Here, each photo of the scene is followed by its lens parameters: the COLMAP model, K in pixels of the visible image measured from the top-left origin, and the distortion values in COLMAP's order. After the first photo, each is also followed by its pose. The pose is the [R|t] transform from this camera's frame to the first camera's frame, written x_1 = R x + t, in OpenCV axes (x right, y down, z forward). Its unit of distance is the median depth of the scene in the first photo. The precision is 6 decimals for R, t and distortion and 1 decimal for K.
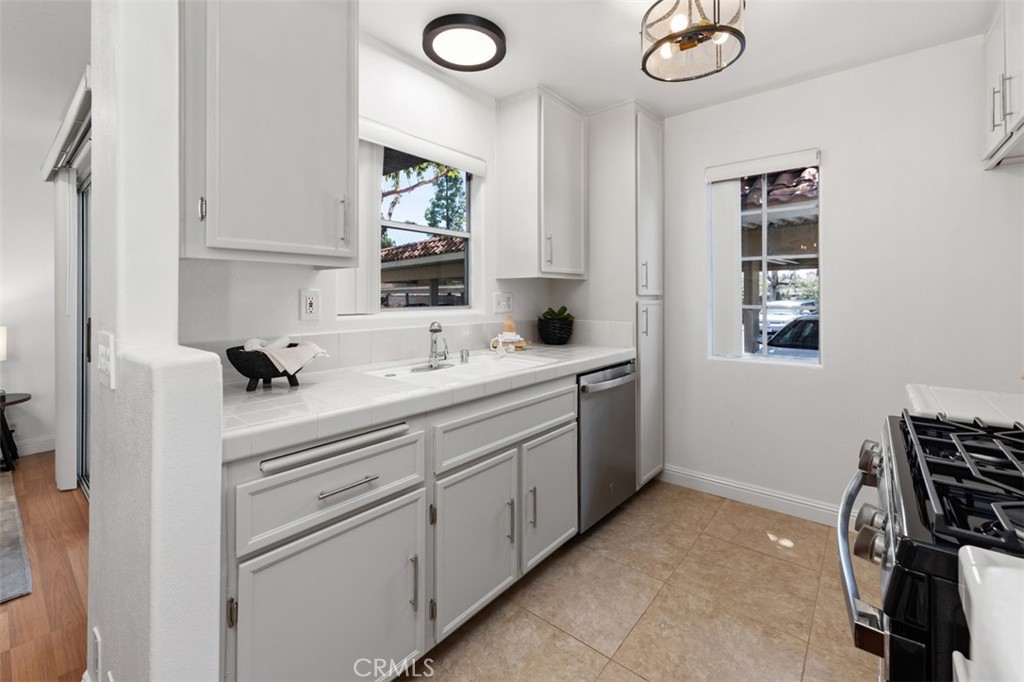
lens RADIAL K [[424.3, 0, 527.6], [0, 424.3, 294.2], [0, 0, 1]] dist [-0.003343, -0.000584]
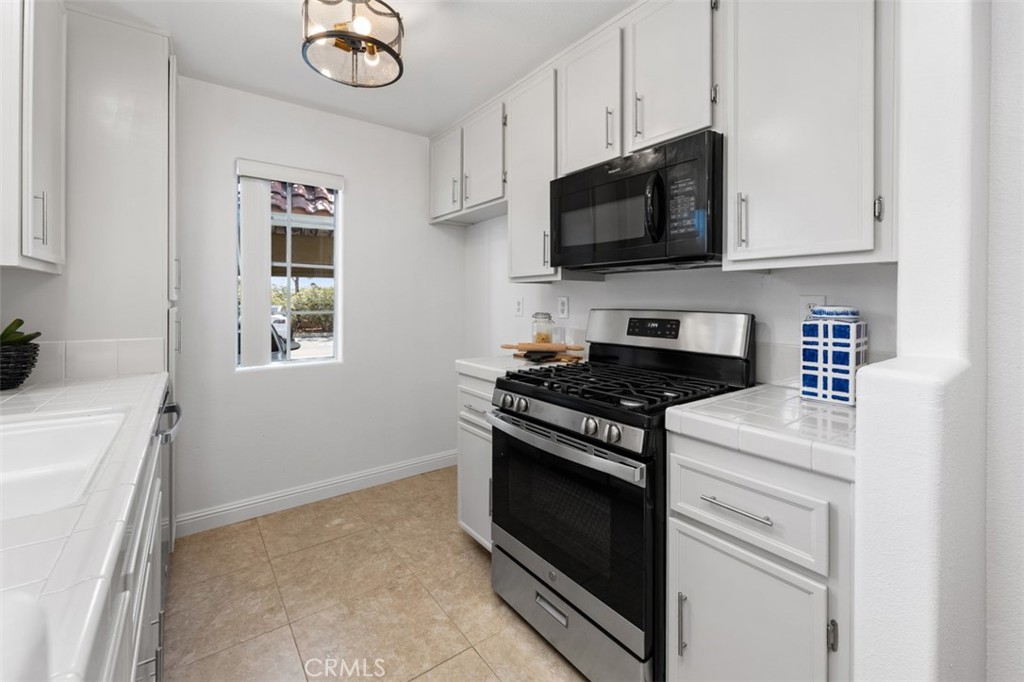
lens RADIAL K [[424.3, 0, 489.4], [0, 424.3, 301.2], [0, 0, 1]] dist [-0.003343, -0.000584]
pose [[0.272463, 0.003241, 0.962161, -0.364114], [-0.003948, 0.999990, -0.002251, 0.004623], [-0.962158, -0.003186, 0.272473, 0.312359]]
